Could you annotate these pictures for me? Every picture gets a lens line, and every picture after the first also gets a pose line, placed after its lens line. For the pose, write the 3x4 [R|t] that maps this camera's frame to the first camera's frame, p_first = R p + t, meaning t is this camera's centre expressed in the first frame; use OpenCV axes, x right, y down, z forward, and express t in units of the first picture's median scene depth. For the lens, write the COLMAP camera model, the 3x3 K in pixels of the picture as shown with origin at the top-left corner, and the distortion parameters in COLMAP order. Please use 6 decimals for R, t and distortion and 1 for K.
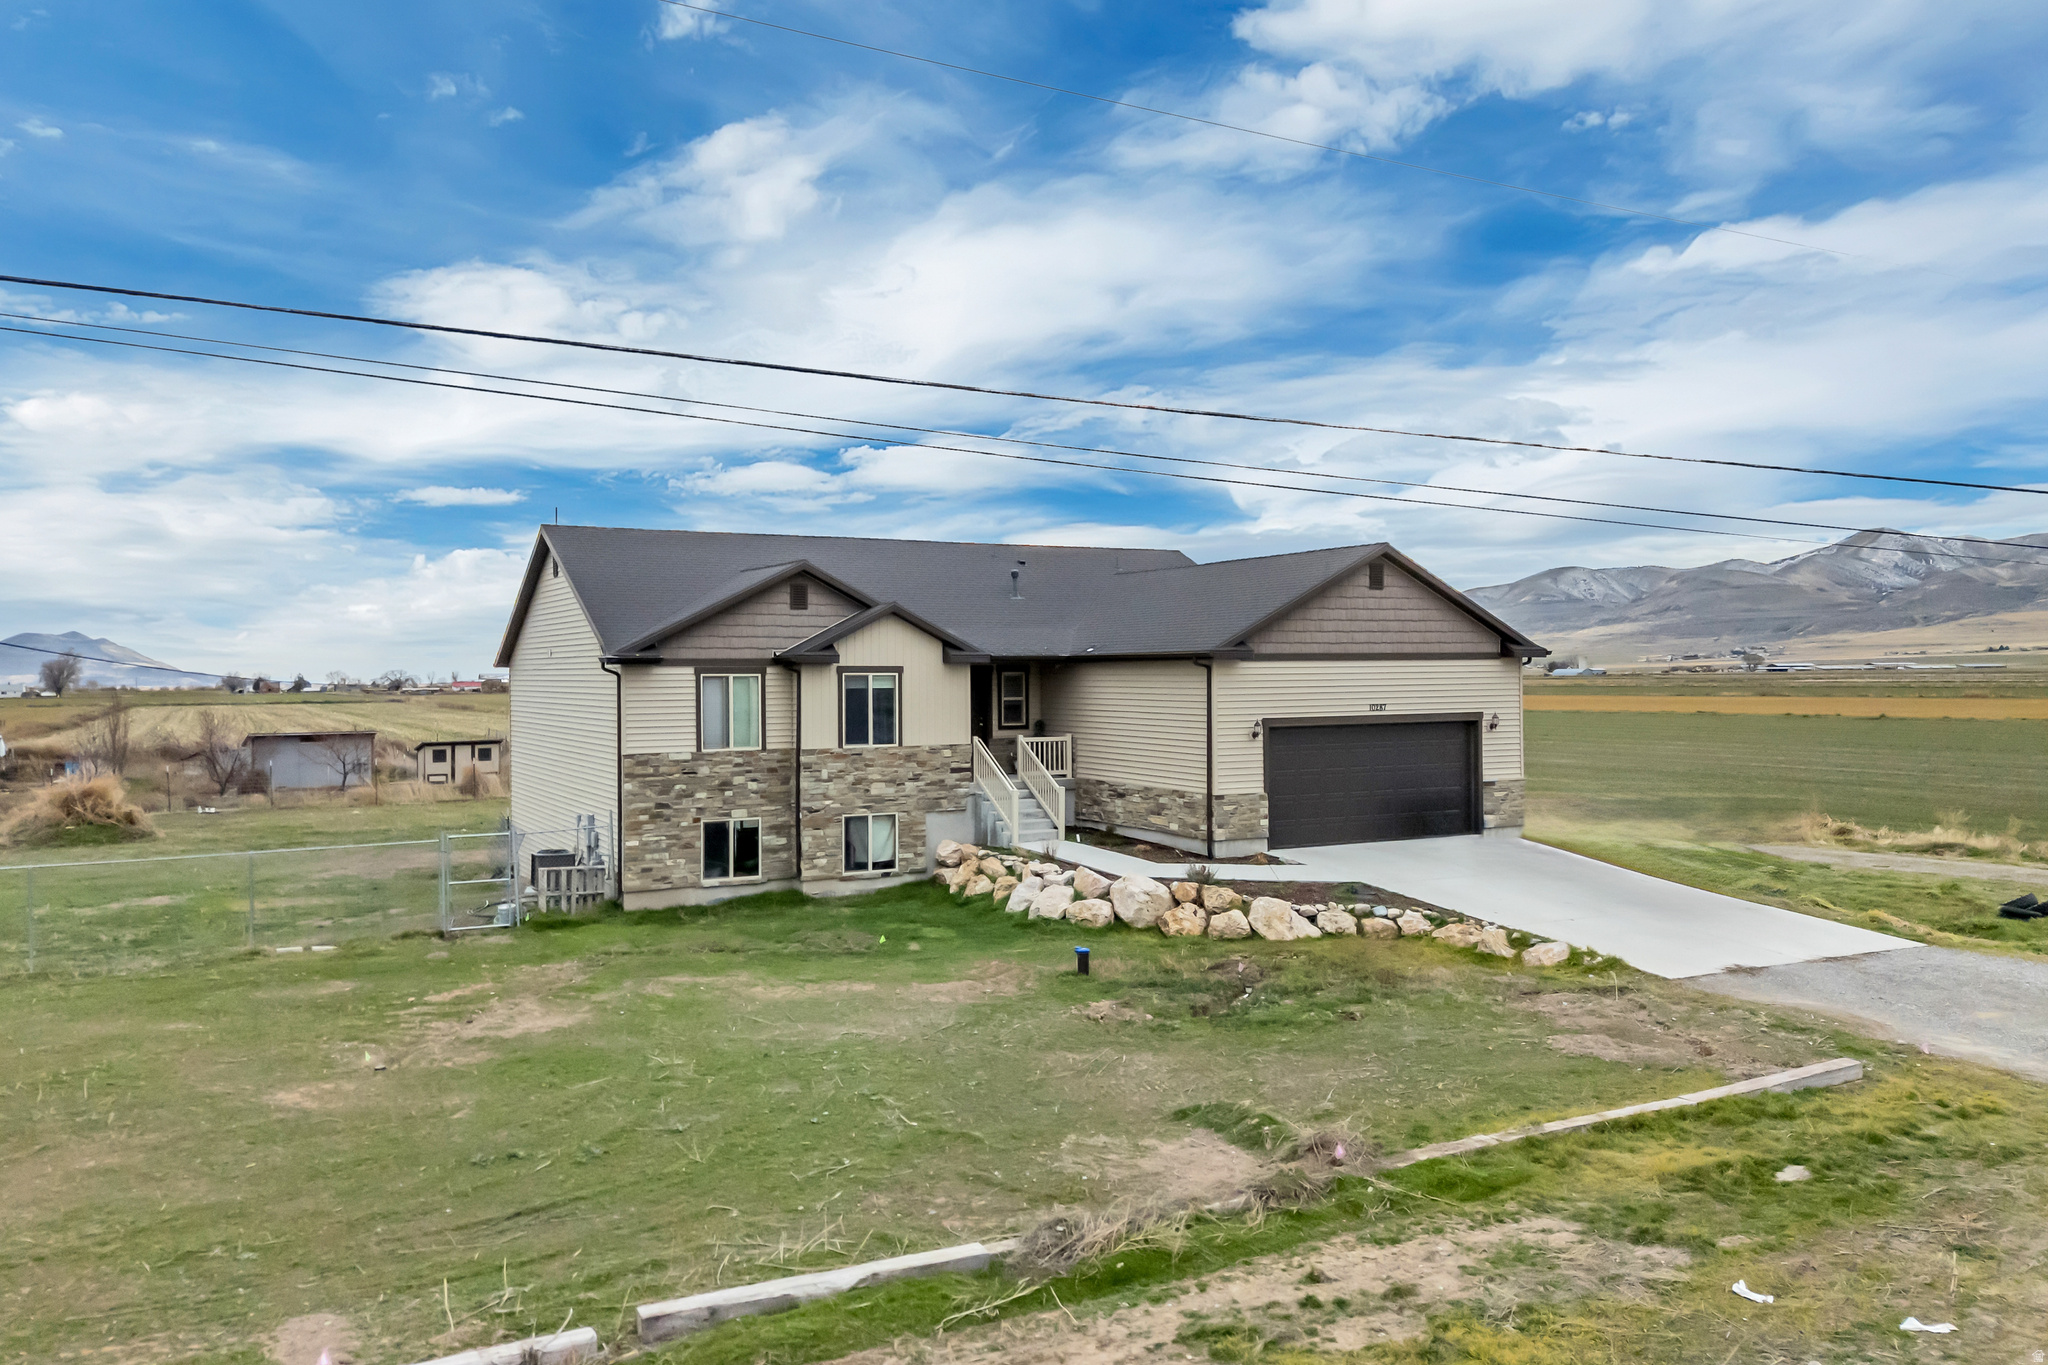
lens RADIAL K [[1505.9, 0, 1027.3], [0, 1505.9, 682.9], [0, 0, 1]] dist [0.081527, -0.076429]
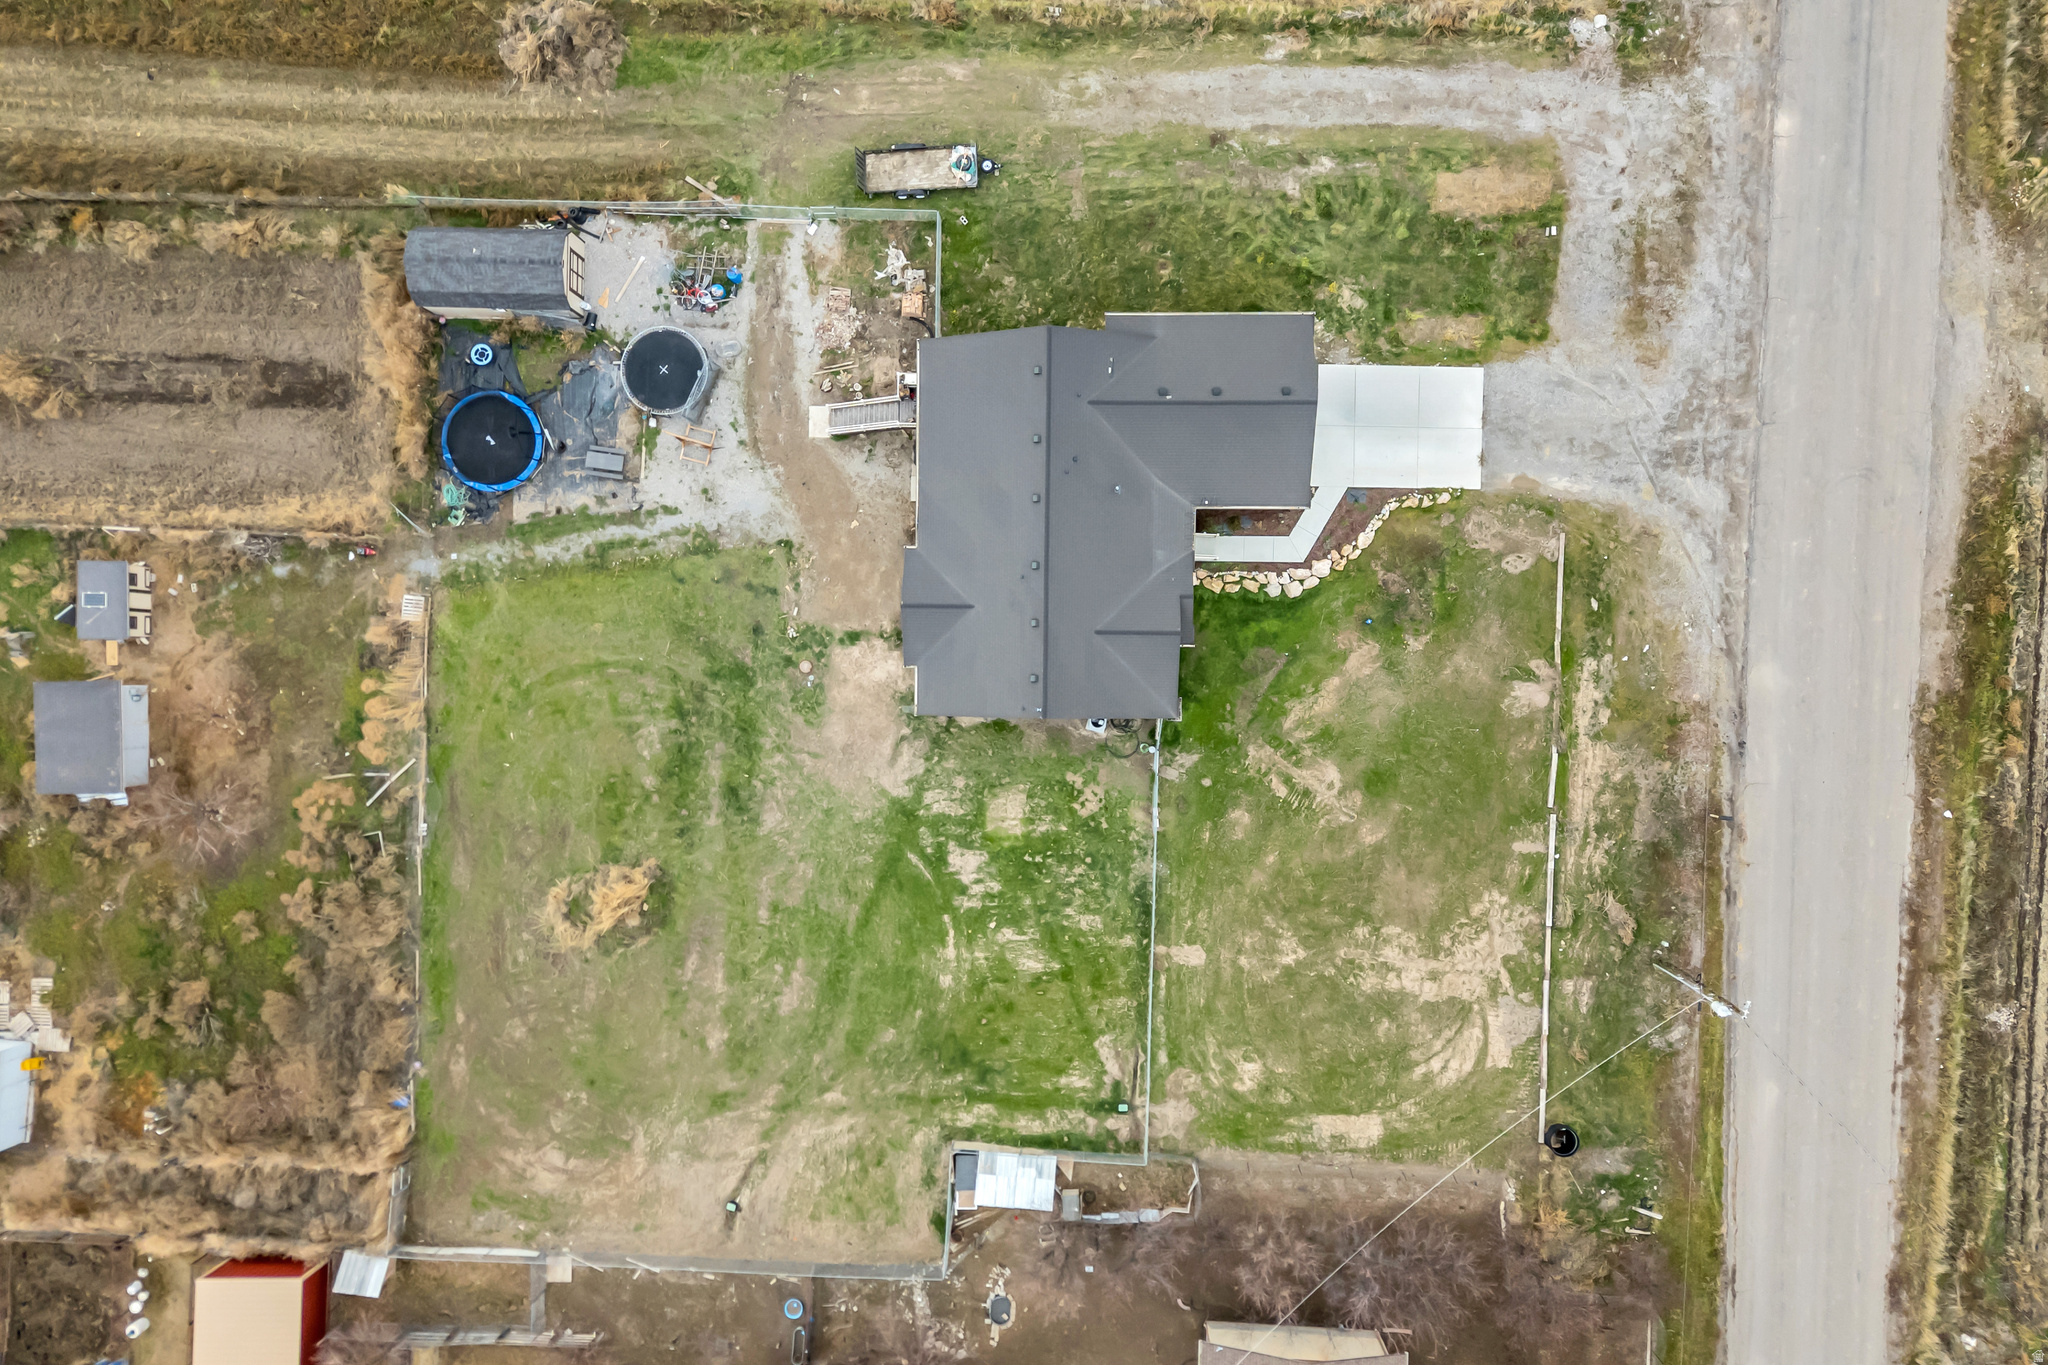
lens RADIAL K [[1505.9, 0, 1027.3], [0, 1505.9, 682.9], [0, 0, 1]] dist [0.081527, -0.076429]
pose [[0.492933, -0.869887, -0.017699, -0.289726], [0.034943, -0.000532, 0.999389, -2.342209], [-0.869365, -0.493250, 0.030134, 1.119955]]
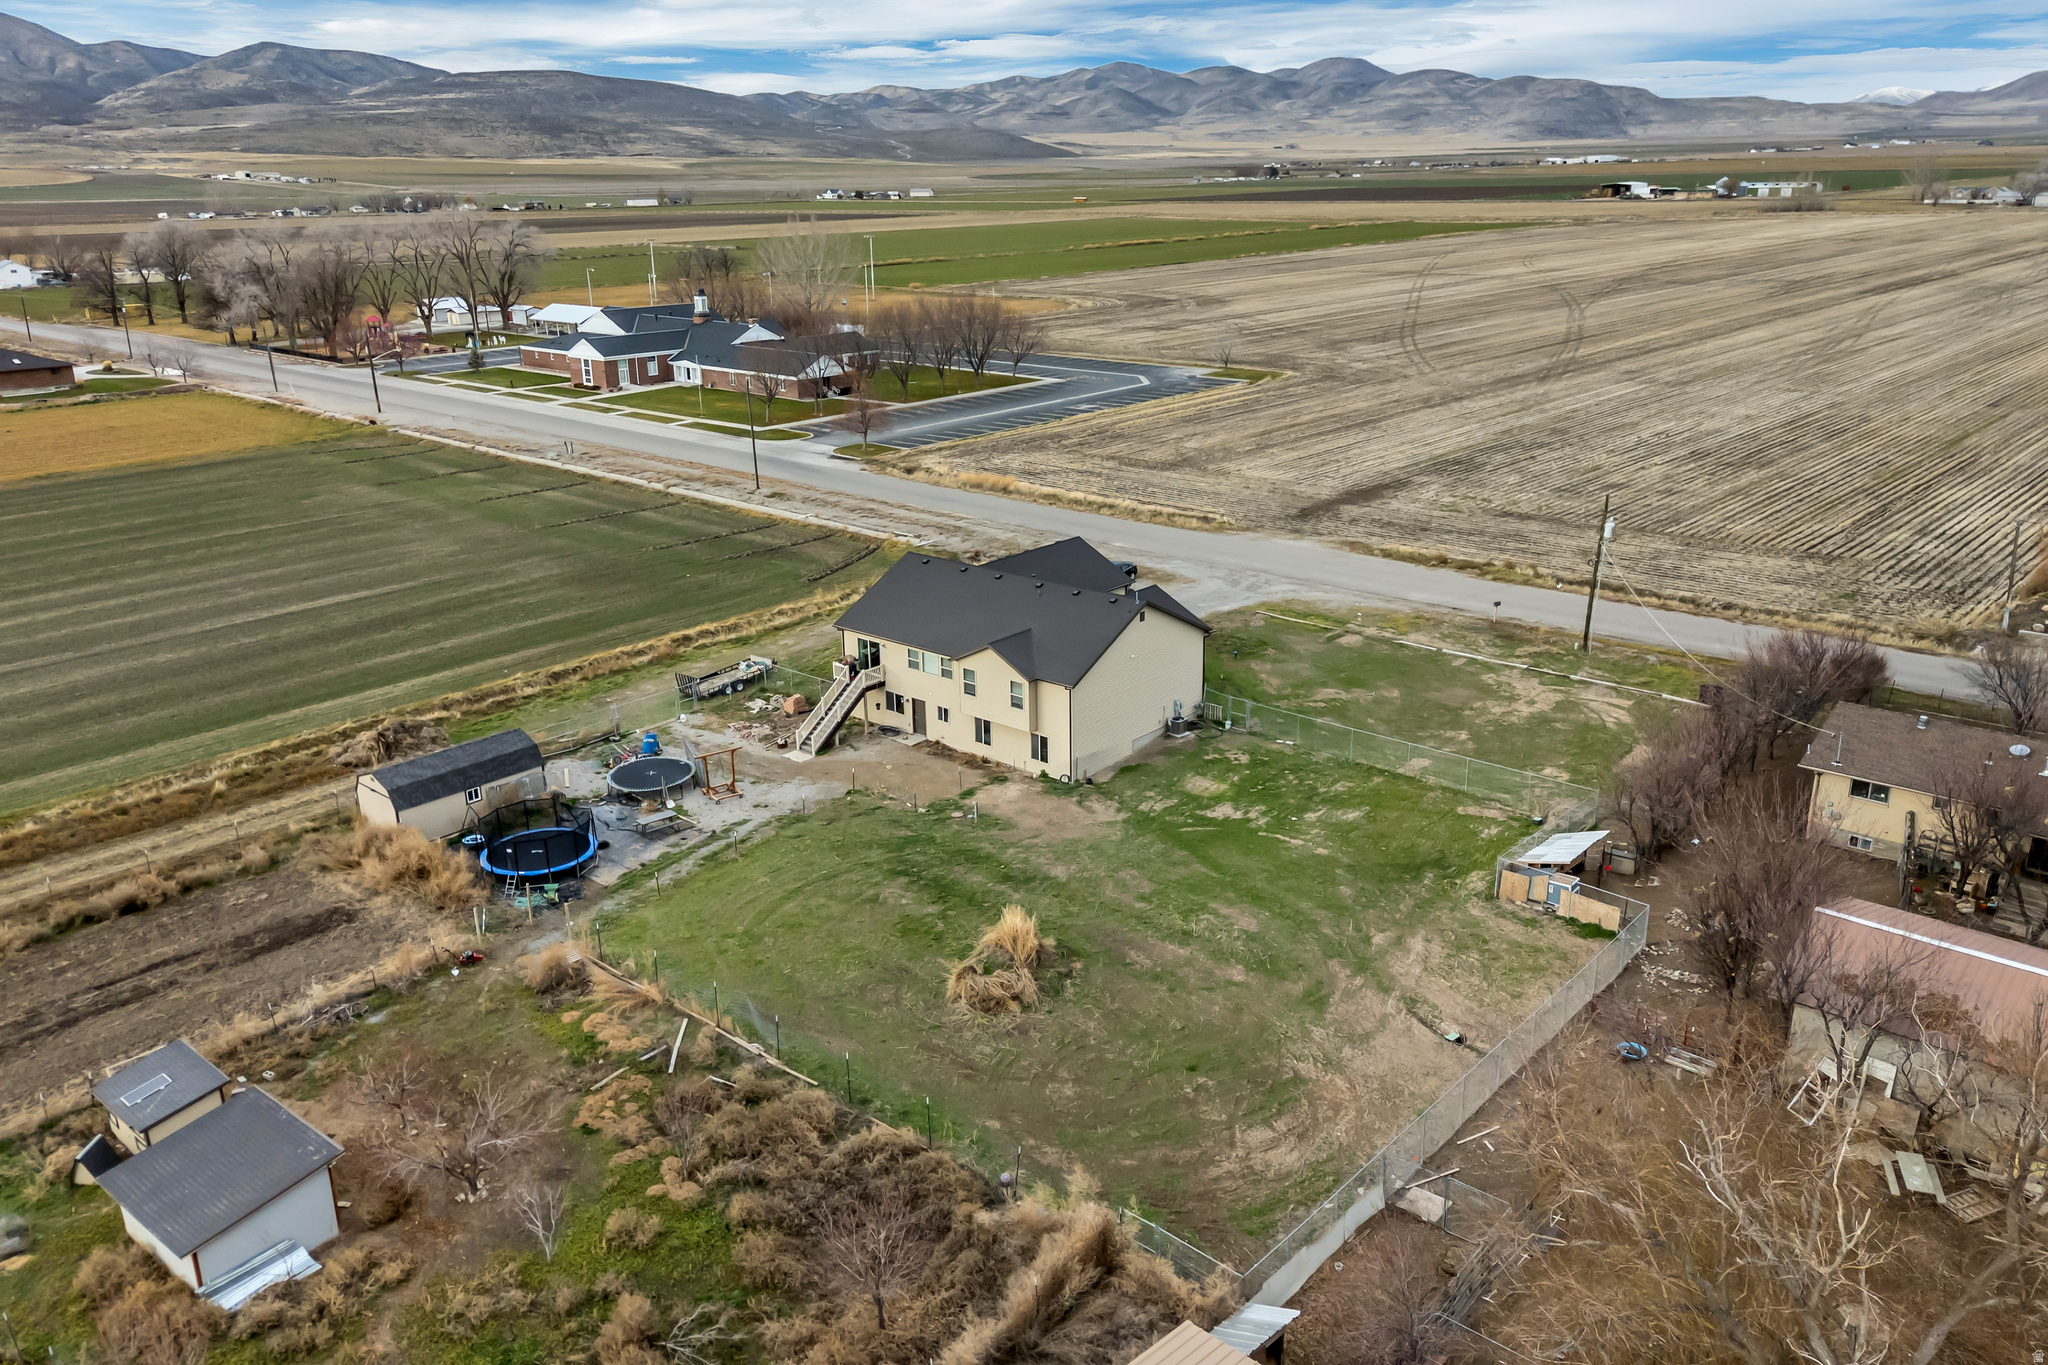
lens RADIAL K [[1511.6, 0, 1027.1], [0, 1511.6, 663.4], [0, 0, 1]] dist [0.094100, -0.099970]
pose [[-0.345127, -0.276187, 0.896999, -2.635142], [0.024683, 0.952722, 0.302840, -0.801647], [-0.938231, 0.126659, -0.321993, 2.175341]]
